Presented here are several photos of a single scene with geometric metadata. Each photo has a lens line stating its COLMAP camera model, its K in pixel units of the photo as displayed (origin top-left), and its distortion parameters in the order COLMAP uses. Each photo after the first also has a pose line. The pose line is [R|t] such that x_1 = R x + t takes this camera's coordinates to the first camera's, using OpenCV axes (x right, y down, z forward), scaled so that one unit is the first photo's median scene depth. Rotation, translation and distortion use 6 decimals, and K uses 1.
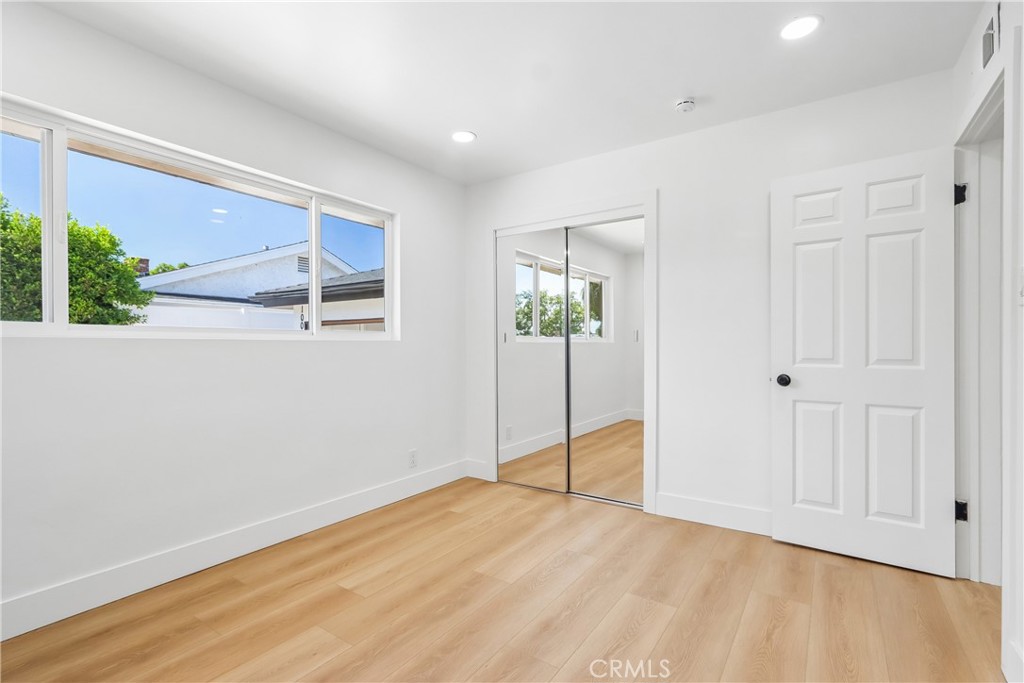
lens RADIAL K [[473.3, 0, 508.0], [0, 473.3, 347.5], [0, 0, 1]] dist [-0.002839, -0.000277]
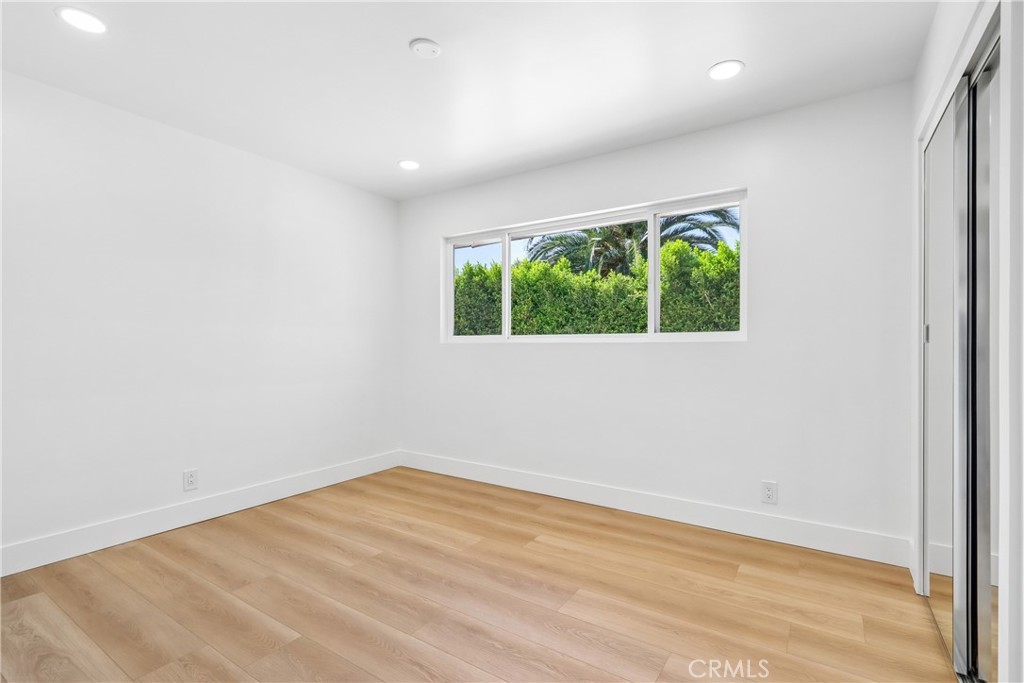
lens RADIAL K [[473.3, 0, 508.0], [0, 473.3, 347.5], [0, 0, 1]] dist [-0.002839, -0.000277]
pose [[0.011903, 0.001954, -0.999927, 0.852391], [-0.005563, 0.999983, 0.001888, -0.004160], [0.999914, 0.005540, 0.011914, 0.839838]]
